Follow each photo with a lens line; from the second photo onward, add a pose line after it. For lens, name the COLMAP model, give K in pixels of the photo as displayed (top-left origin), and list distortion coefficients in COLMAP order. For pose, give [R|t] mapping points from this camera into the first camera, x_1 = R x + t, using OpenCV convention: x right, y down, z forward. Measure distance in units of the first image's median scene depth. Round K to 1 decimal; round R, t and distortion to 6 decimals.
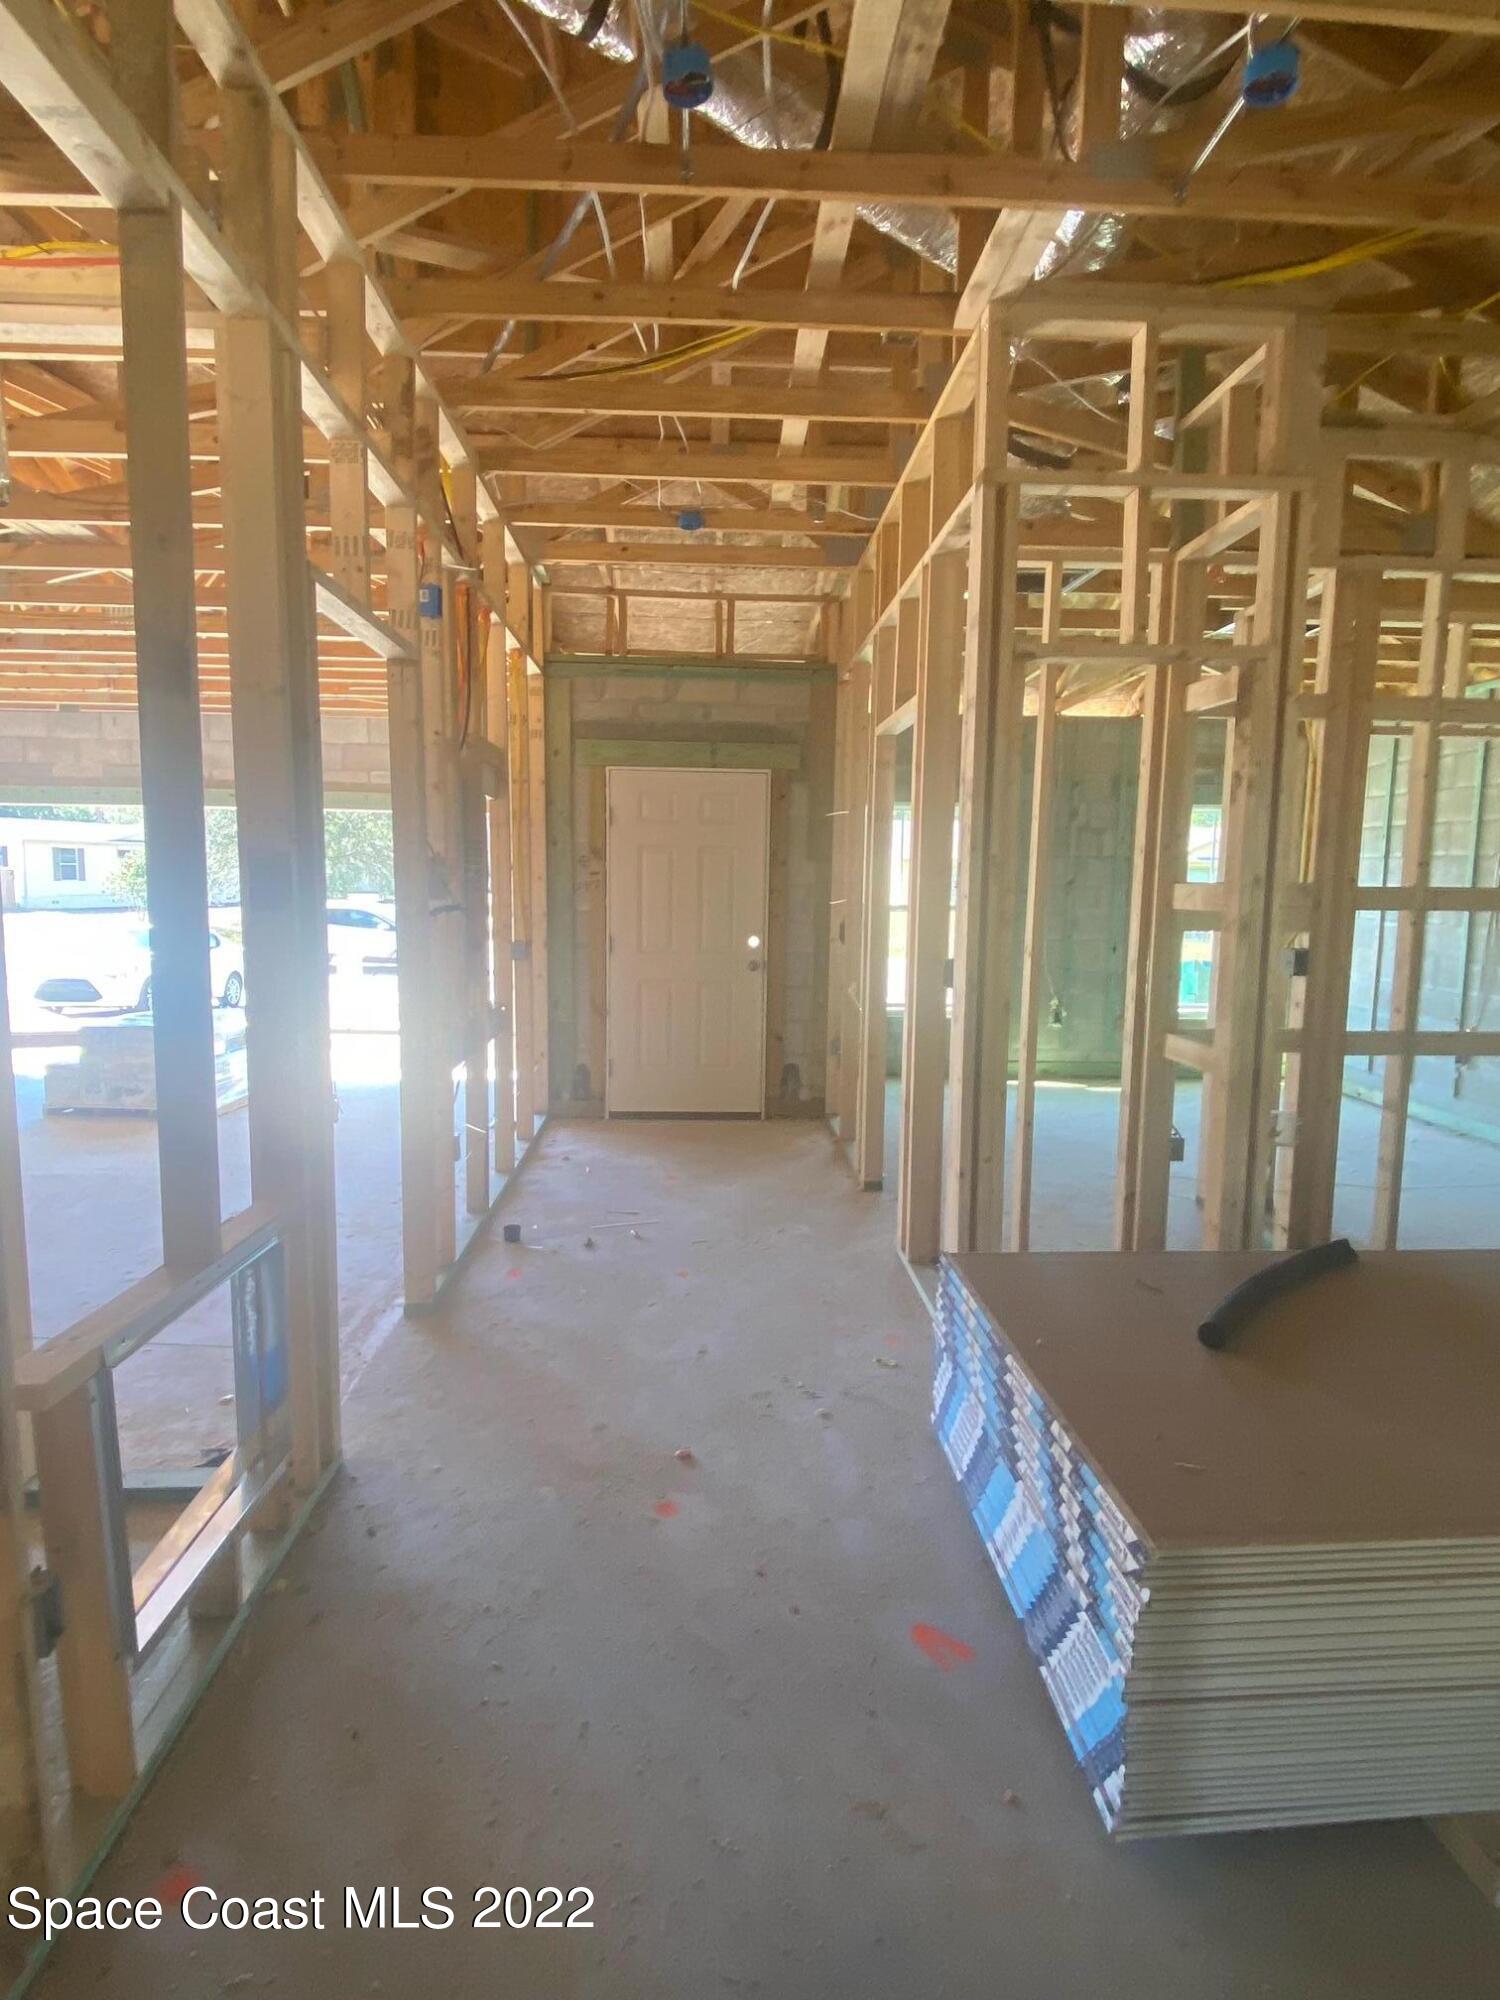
lens RADIAL K [[1054.7, 0, 750.7], [0, 1054.7, 1008.8], [0, 0, 1]] dist [-0.012233, -0.001831]
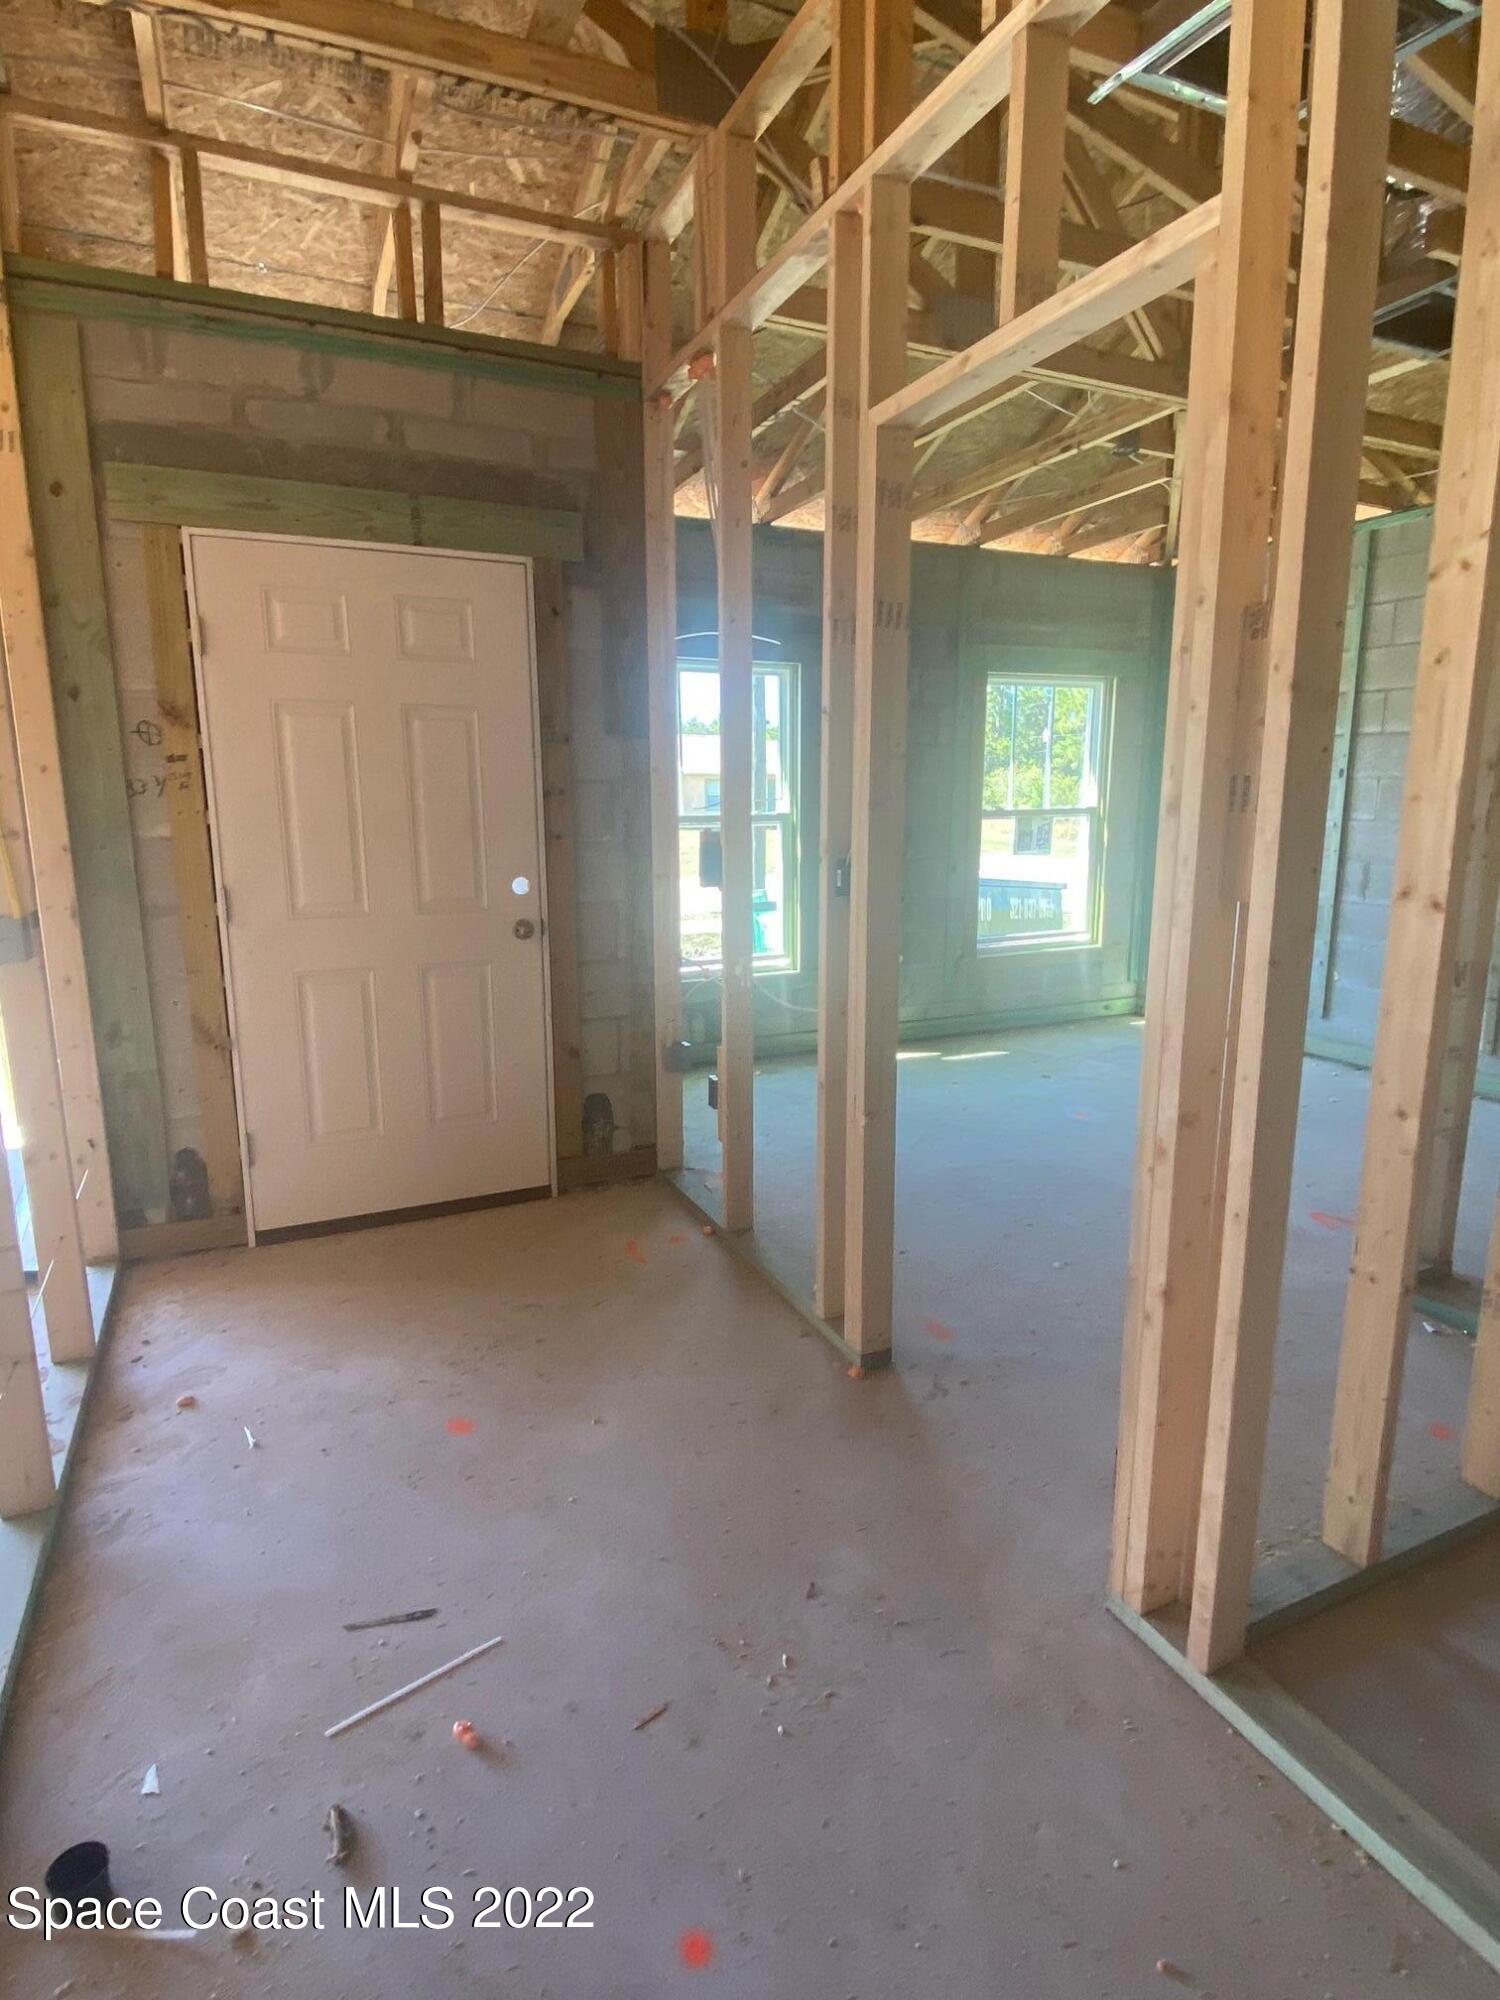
lens RADIAL K [[1054.7, 0, 760.2], [0, 1054.7, 990.3], [0, 0, 1]] dist [-0.012233, -0.001831]
pose [[0.923113, -0.087569, 0.374424, -0.091135], [0.061732, 0.994843, 0.080476, -0.045509], [-0.379540, -0.051174, 0.923759, 0.453453]]
